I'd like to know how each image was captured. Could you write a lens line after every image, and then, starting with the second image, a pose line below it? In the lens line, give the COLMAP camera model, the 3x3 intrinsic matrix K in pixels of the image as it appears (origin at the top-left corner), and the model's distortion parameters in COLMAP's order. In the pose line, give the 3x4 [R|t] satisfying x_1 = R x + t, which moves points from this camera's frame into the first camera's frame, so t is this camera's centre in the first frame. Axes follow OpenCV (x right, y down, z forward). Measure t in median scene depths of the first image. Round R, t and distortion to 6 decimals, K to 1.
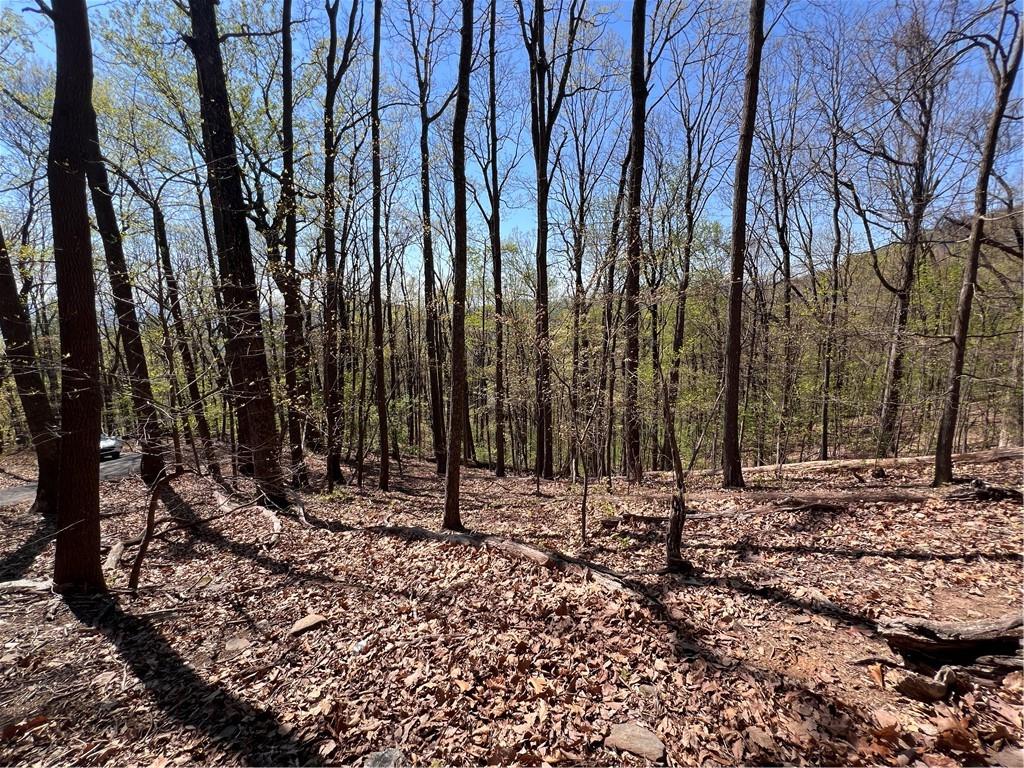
lens RADIAL K [[412.7, 0, 511.9], [0, 412.7, 384.6], [0, 0, 1]] dist [0.006157, -0.000213]
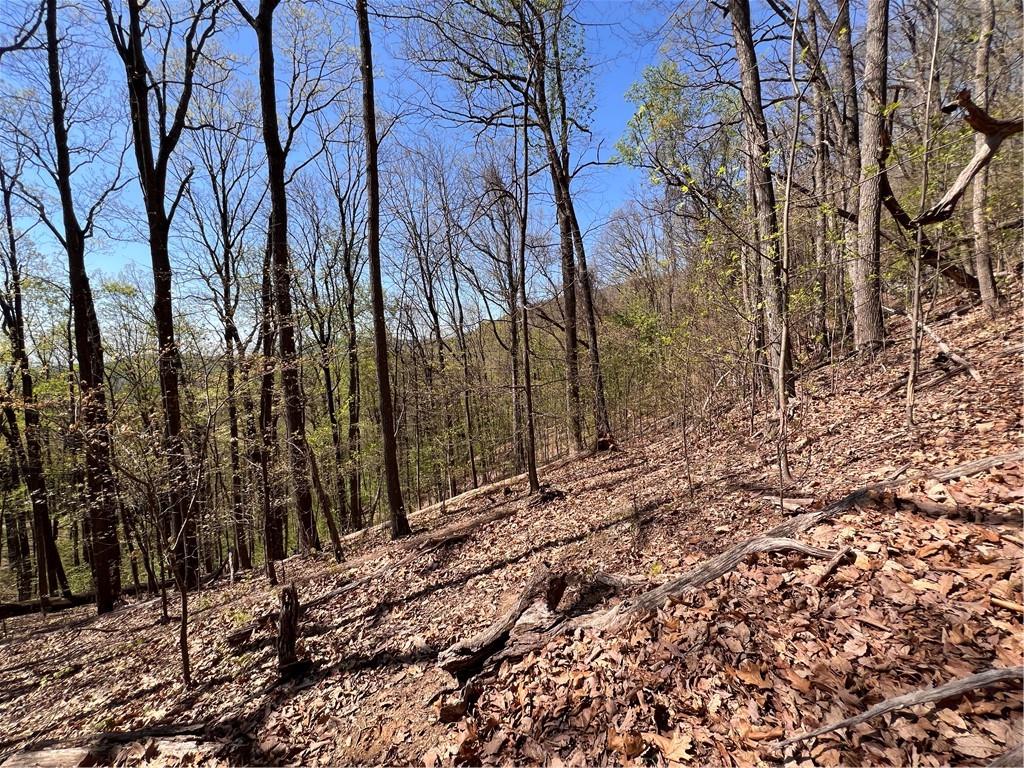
lens RADIAL K [[412.7, 0, 512.1], [0, 412.7, 385.3], [0, 0, 1]] dist [0.006157, -0.000213]
pose [[0.750447, -0.050786, 0.658977, 0.132691], [0.133113, 0.988226, -0.075429, -0.025992], [-0.647388, 0.144323, 0.748371, -0.042977]]
